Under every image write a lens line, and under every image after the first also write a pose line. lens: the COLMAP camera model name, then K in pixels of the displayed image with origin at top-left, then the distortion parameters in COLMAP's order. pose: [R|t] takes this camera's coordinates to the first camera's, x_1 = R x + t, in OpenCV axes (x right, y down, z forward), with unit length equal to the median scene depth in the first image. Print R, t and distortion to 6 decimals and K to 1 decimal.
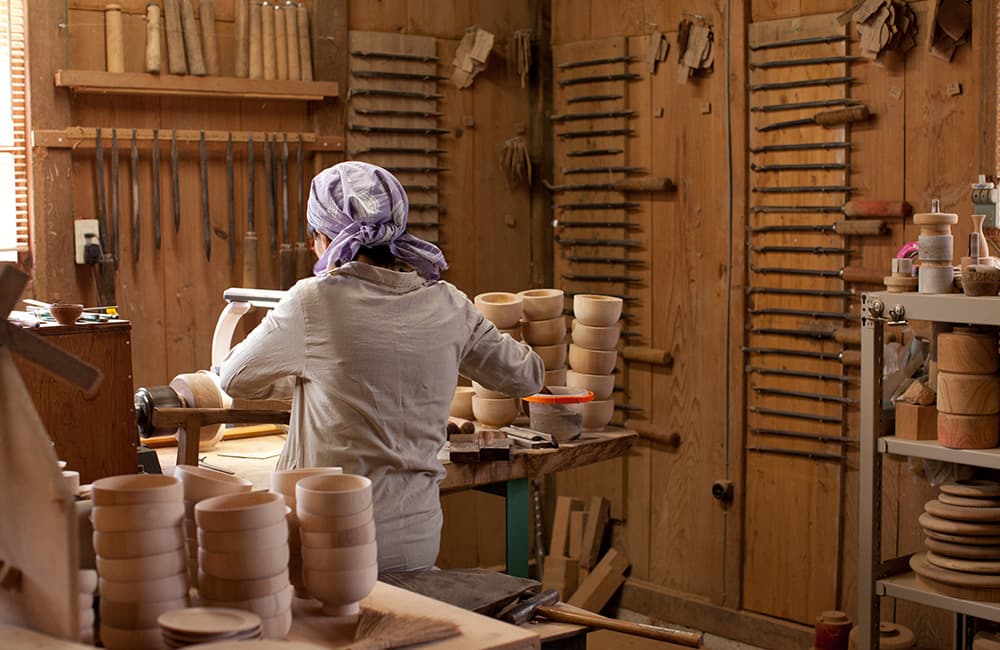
lens RADIAL K [[1438.0, 0, 500.0], [0, 1438.0, 325.0], [0, 0, 1]] dist [-0.153165, 0.318222]
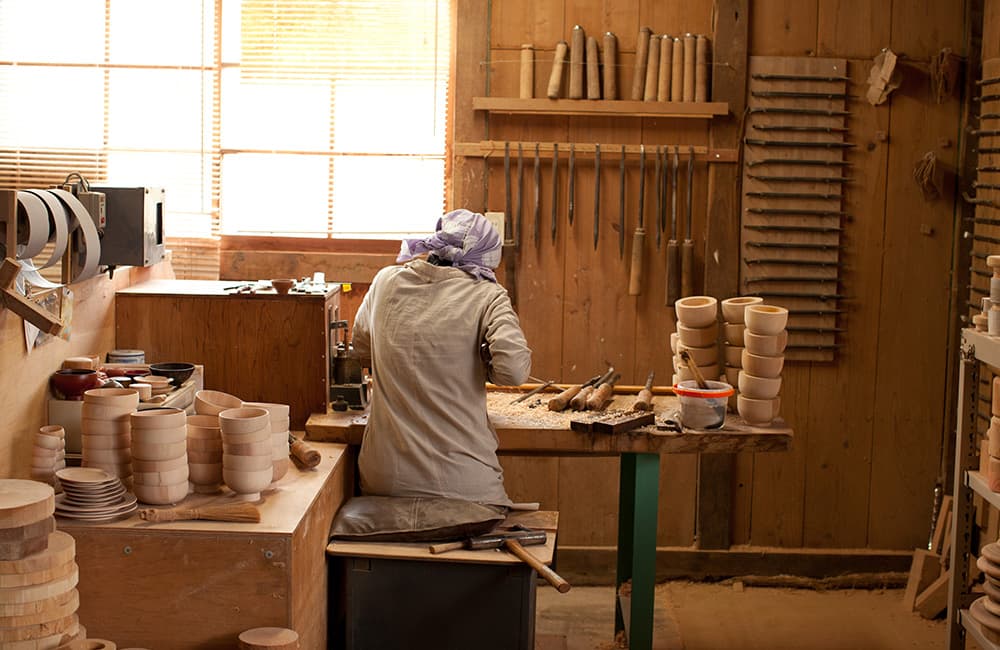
lens RADIAL K [[1438.0, 0, 500.0], [0, 1438.0, 325.0], [0, 0, 1]] dist [-0.153165, 0.318222]
pose [[0.767382, 0.101265, -0.633144, 0.499608], [-0.081731, 0.994843, 0.060056, -0.046212], [0.635960, 0.005662, 0.771701, -0.004918]]
